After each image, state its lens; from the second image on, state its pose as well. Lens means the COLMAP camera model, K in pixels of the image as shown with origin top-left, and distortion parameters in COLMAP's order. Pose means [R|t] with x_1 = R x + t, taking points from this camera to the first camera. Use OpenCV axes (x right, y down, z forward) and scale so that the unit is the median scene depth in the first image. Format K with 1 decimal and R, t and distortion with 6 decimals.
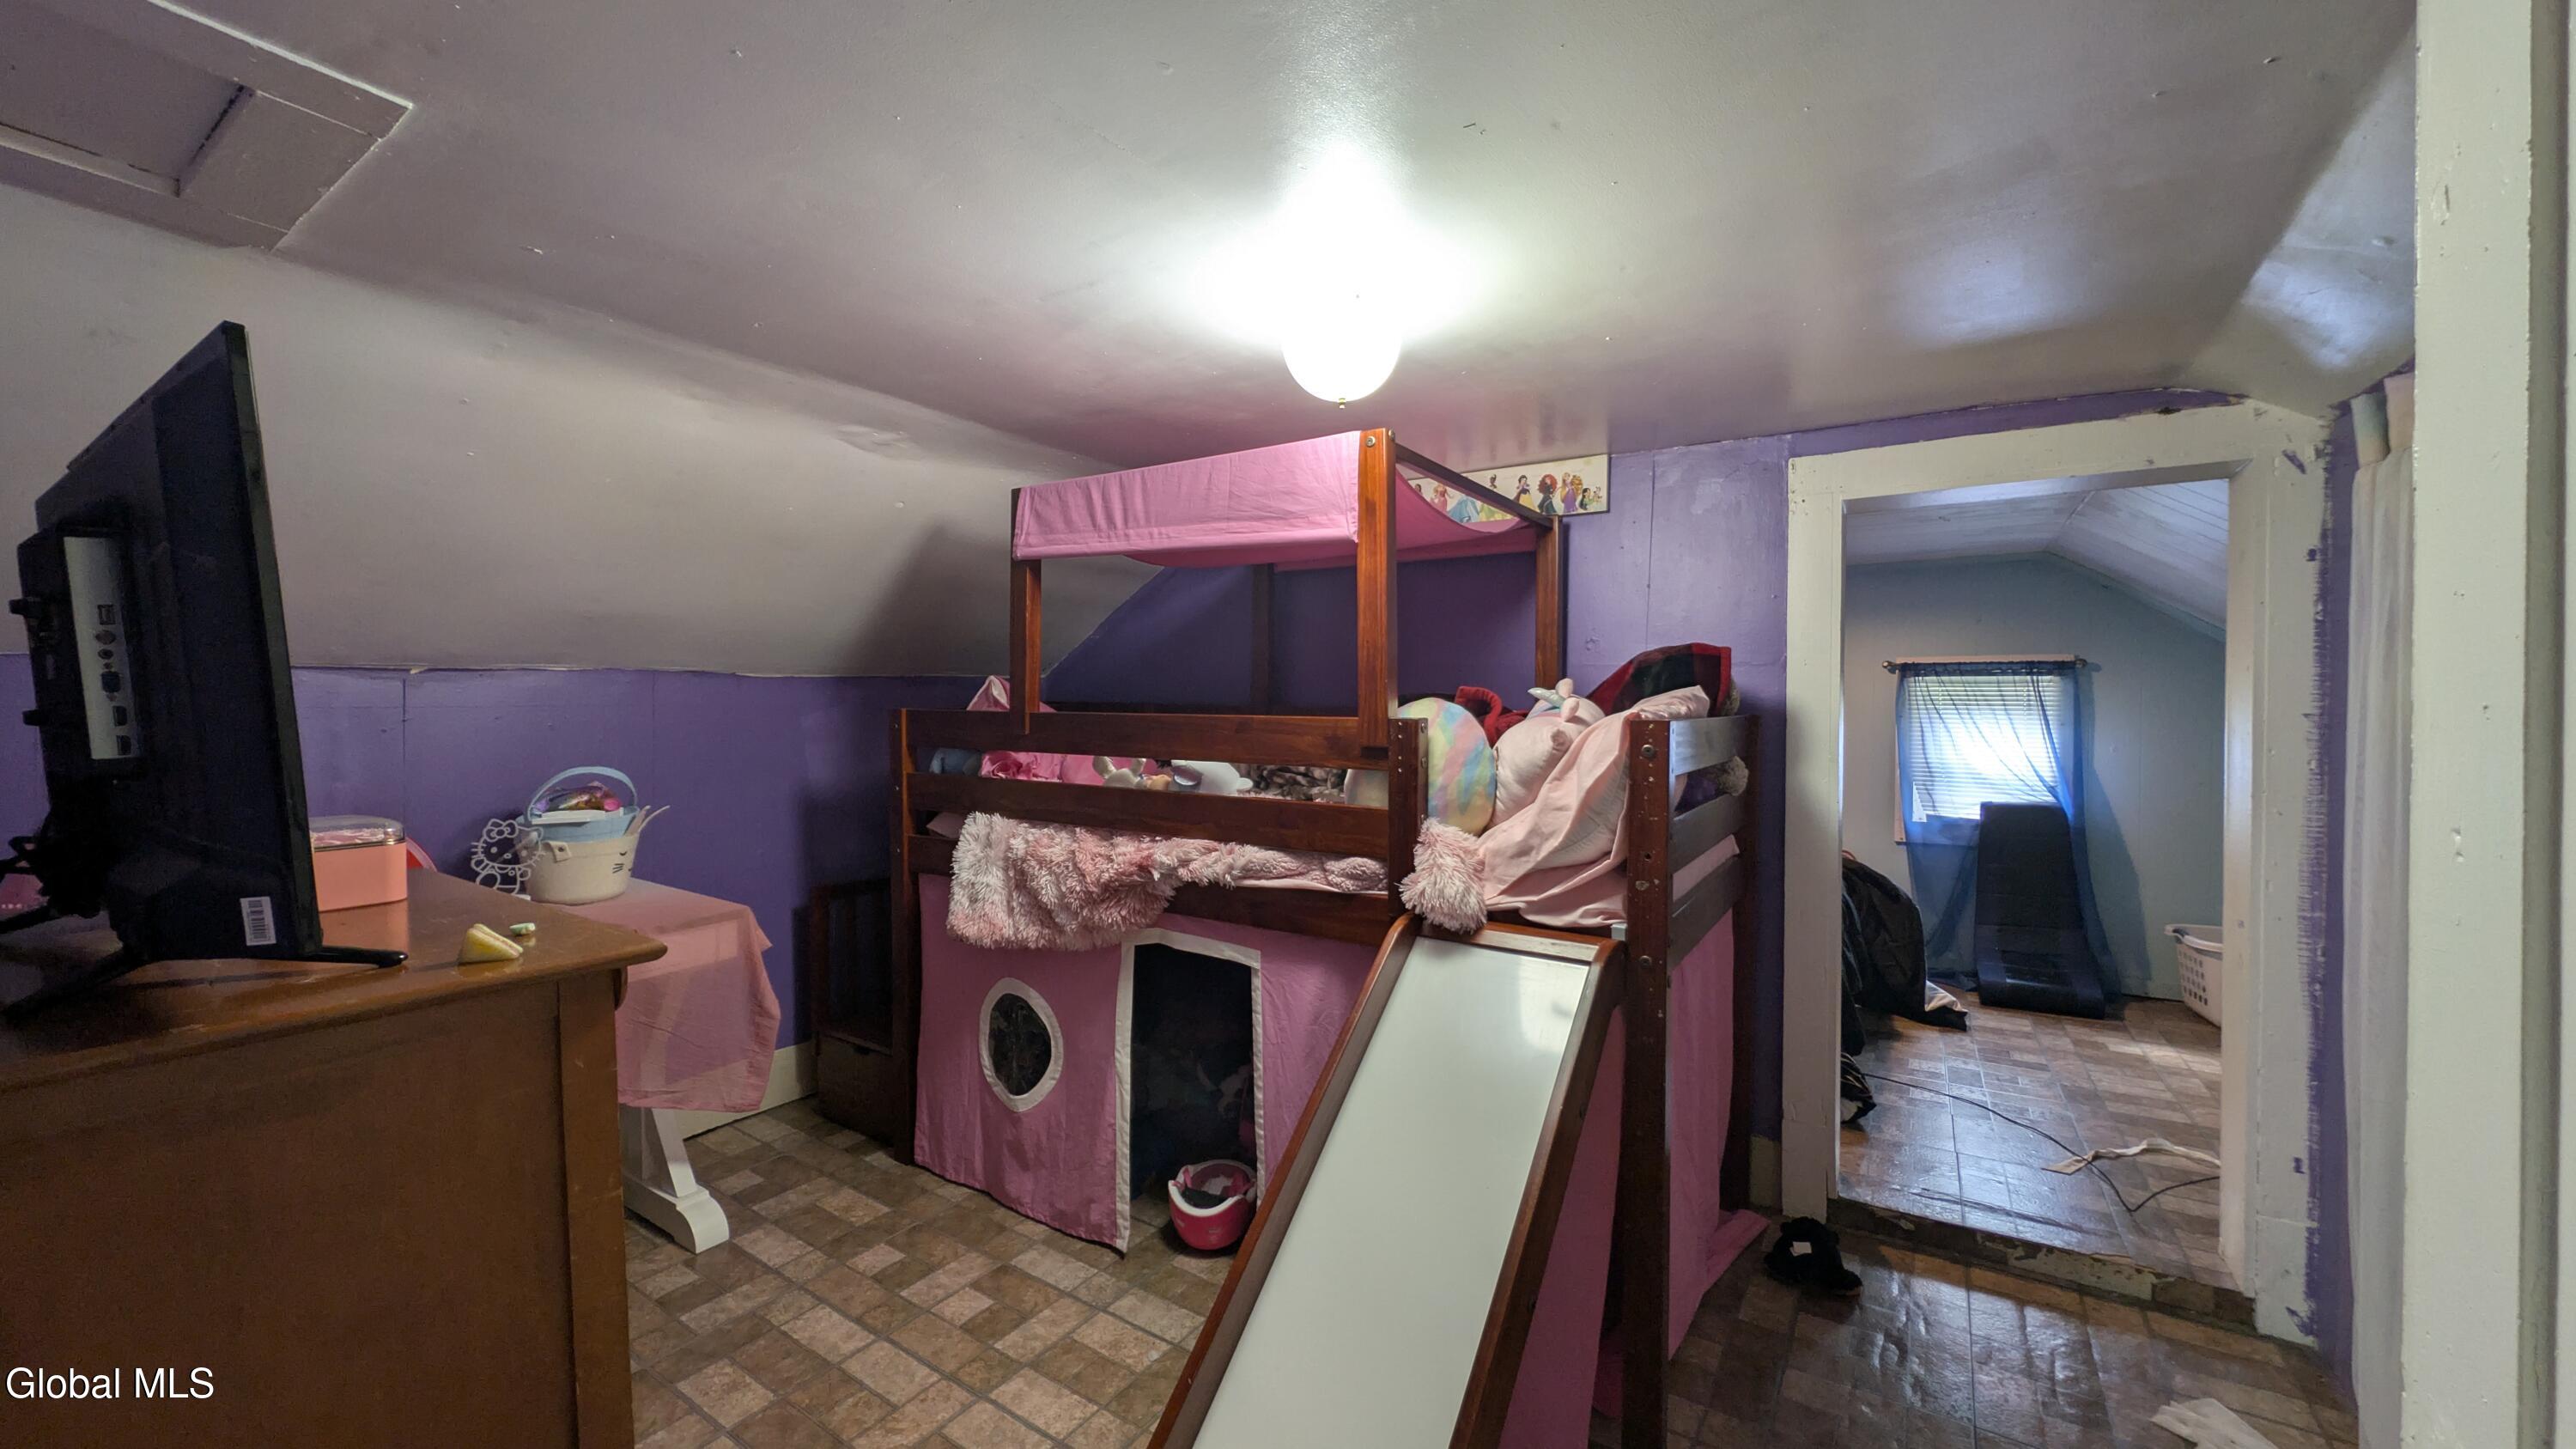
lens RADIAL K [[950.0, 0, 1303.8], [0, 950.0, 730.1], [0, 0, 1]] dist [-0.000624, -0.001148]
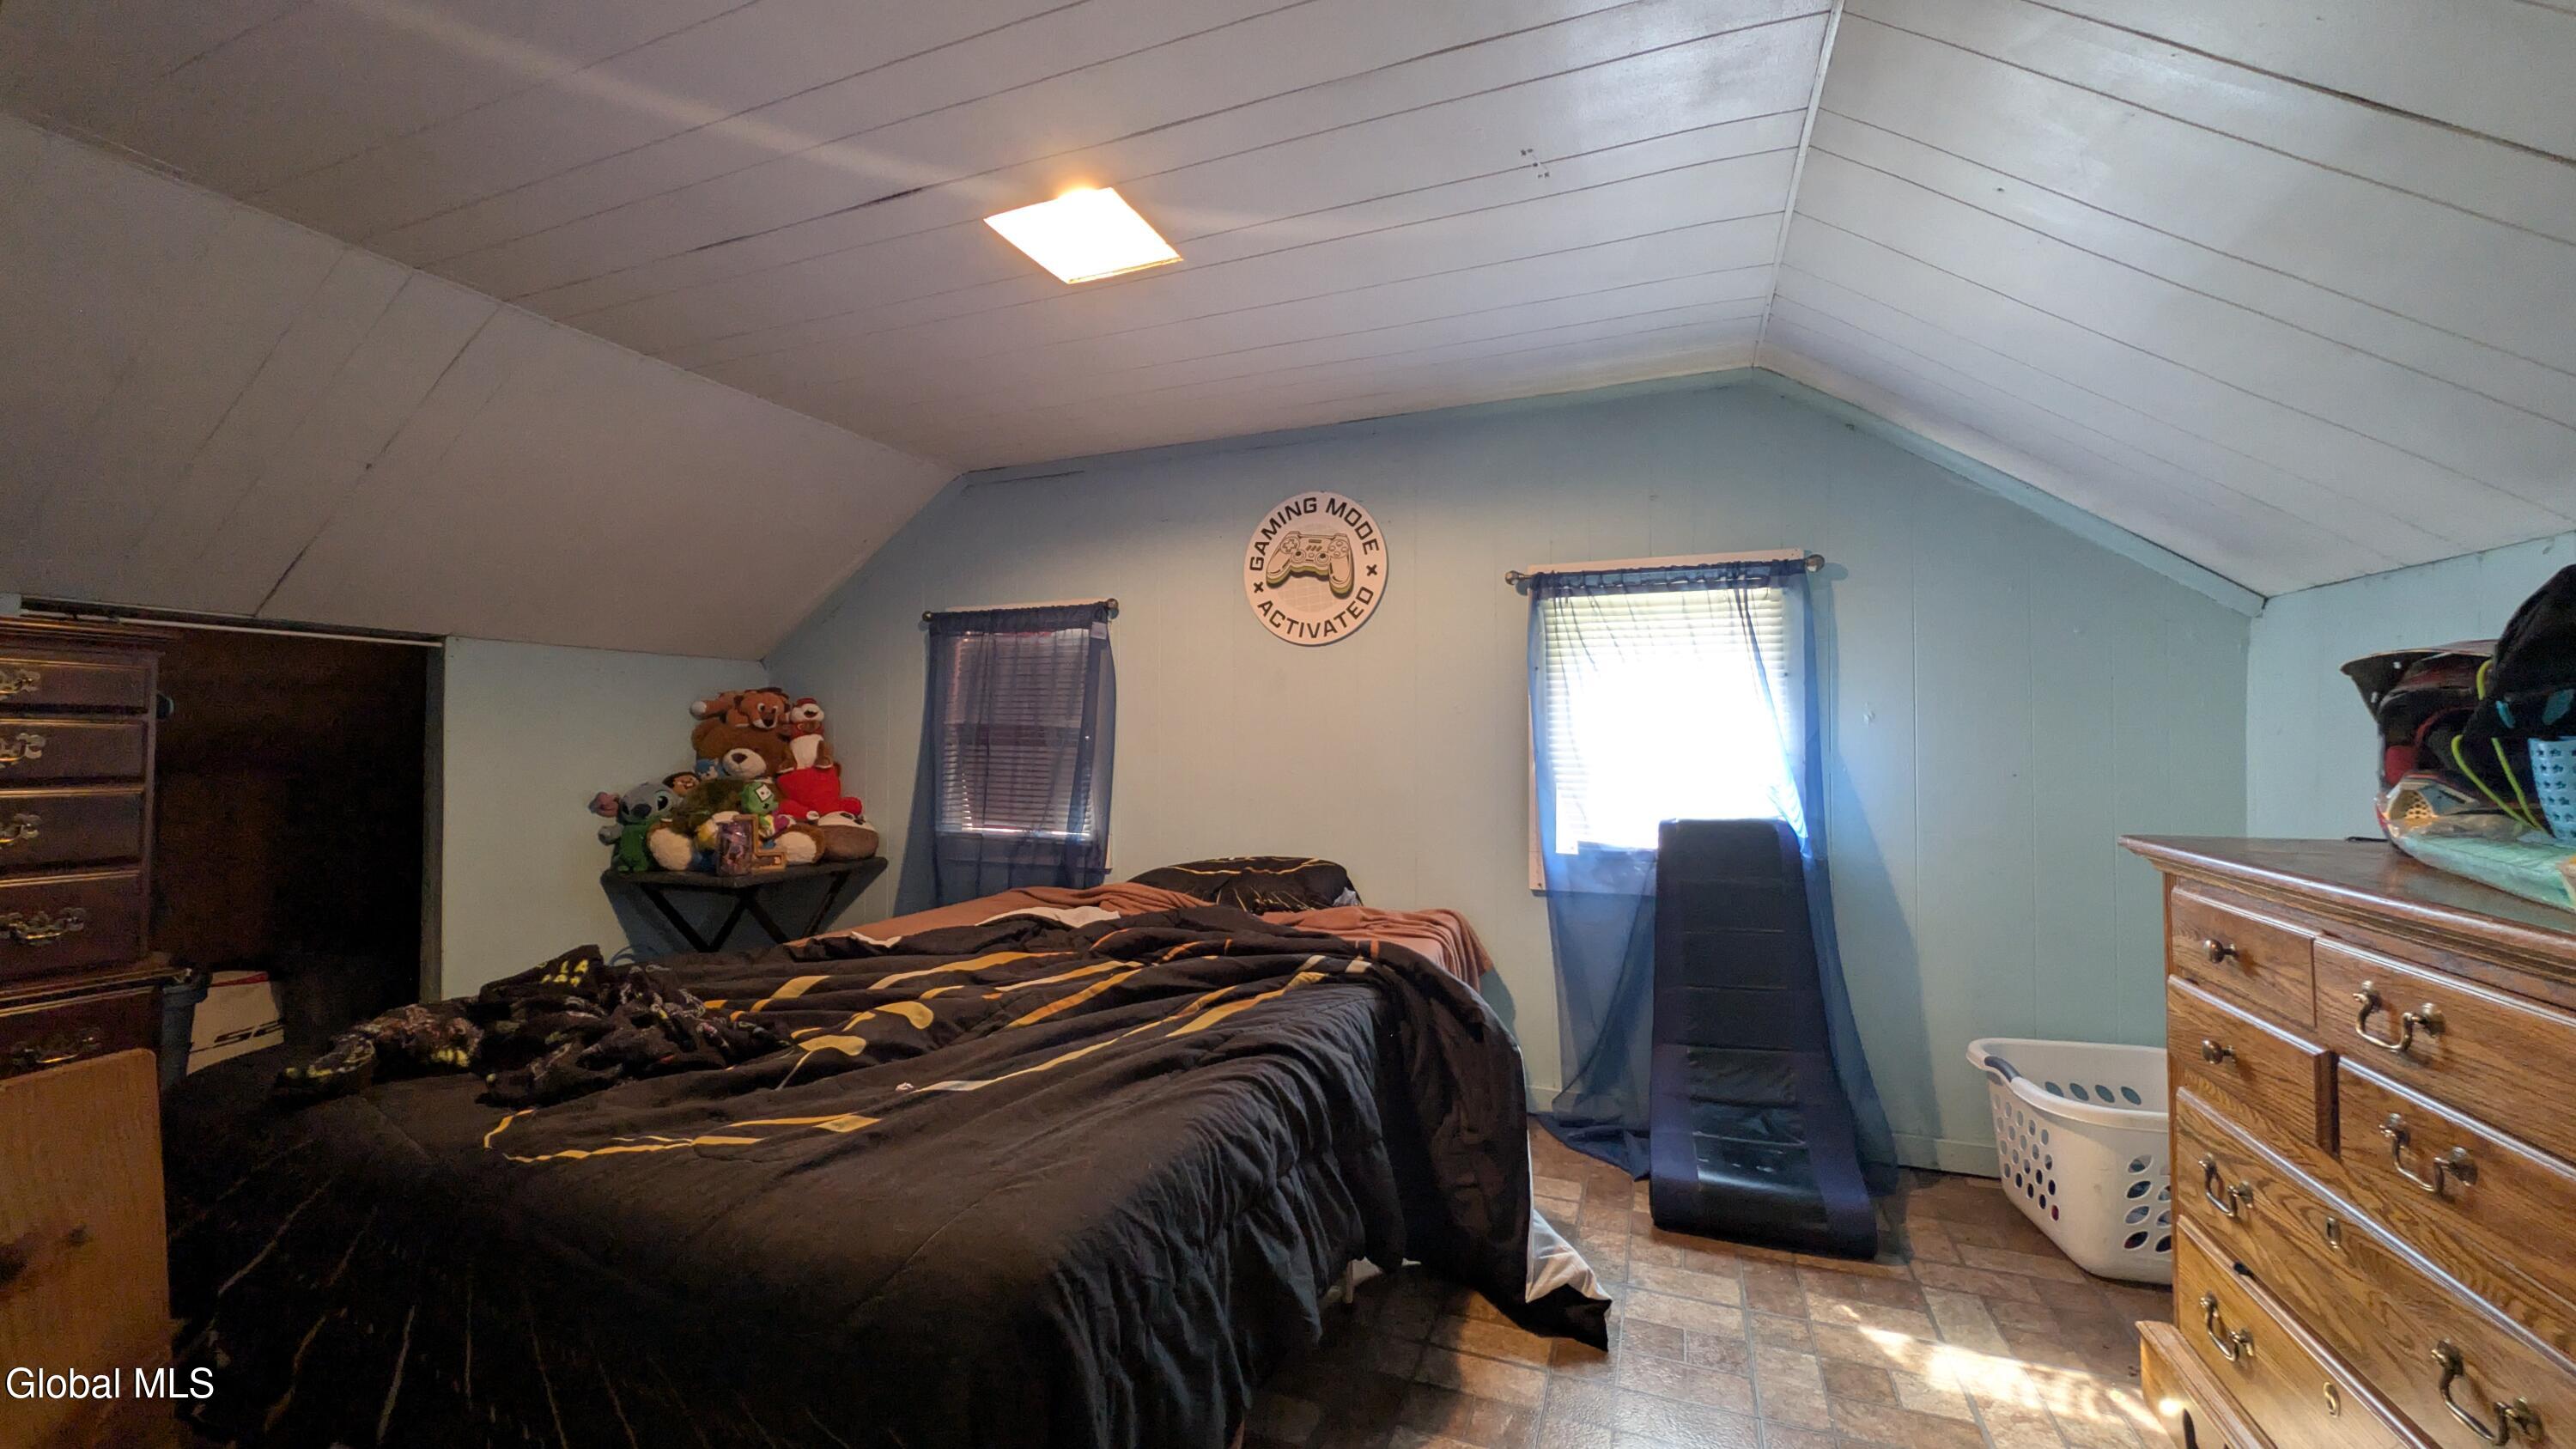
lens RADIAL K [[950.0, 0, 1280.1], [0, 950.0, 717.8], [0, 0, 1]] dist [-0.000624, -0.001148]
pose [[0.983045, -0.003586, 0.183327, 0.408352], [0.008444, 0.999633, -0.025722, 0.031023], [-0.183167, 0.026834, 0.982715, 0.512236]]
